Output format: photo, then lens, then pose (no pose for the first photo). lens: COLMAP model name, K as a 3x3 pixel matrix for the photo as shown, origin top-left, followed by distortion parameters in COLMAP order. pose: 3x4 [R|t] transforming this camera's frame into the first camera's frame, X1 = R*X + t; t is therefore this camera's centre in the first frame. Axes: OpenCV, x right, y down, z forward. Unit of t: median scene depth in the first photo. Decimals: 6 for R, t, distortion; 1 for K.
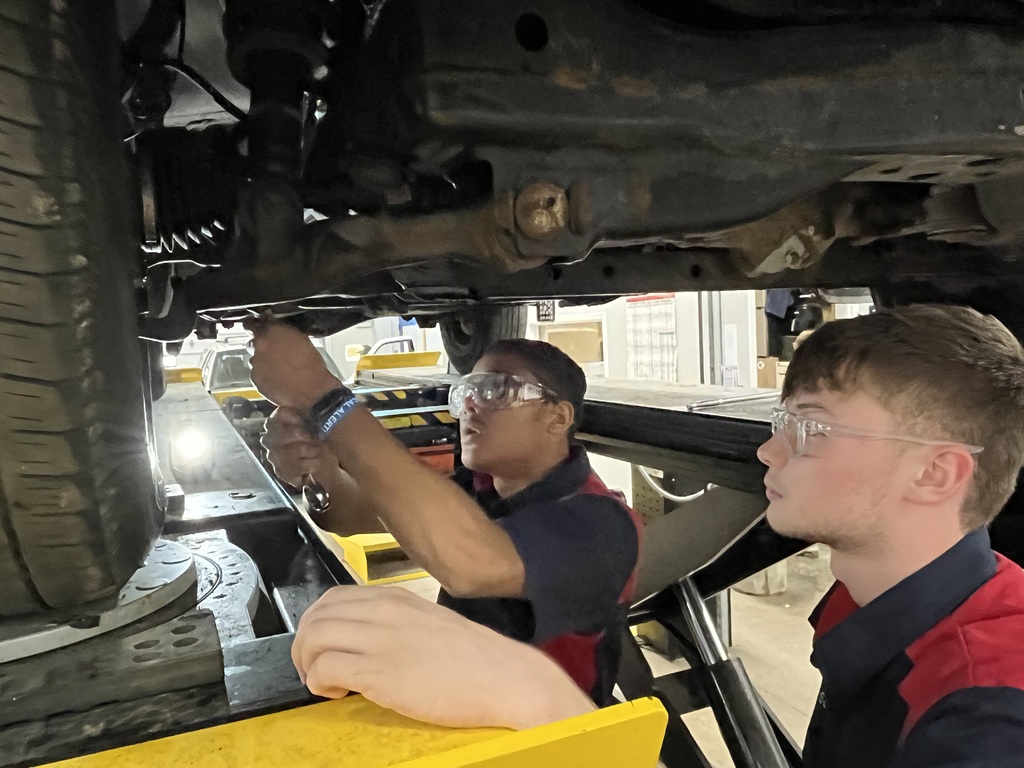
lens RADIAL K [[775.0, 0, 512.0], [0, 775.0, 384.0], [0, 0, 1]] dist [0.001194, 0.001689]
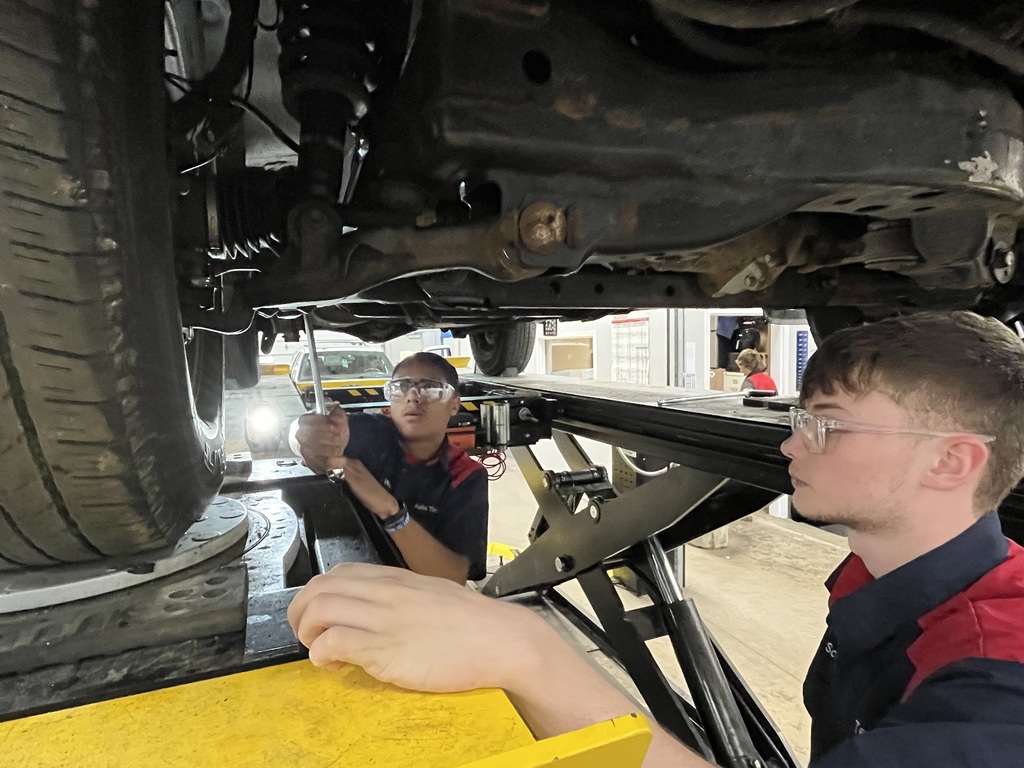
lens RADIAL K [[577.8, 0, 512.0], [0, 577.8, 384.0], [0, 0, 1]] dist [-0.001463, -0.000683]
pose [[0.999398, 0.027356, -0.021330, 0.015221], [-0.027340, 0.999626, 0.001050, 0.010616], [0.021350, -0.000466, 0.999772, 0.115372]]
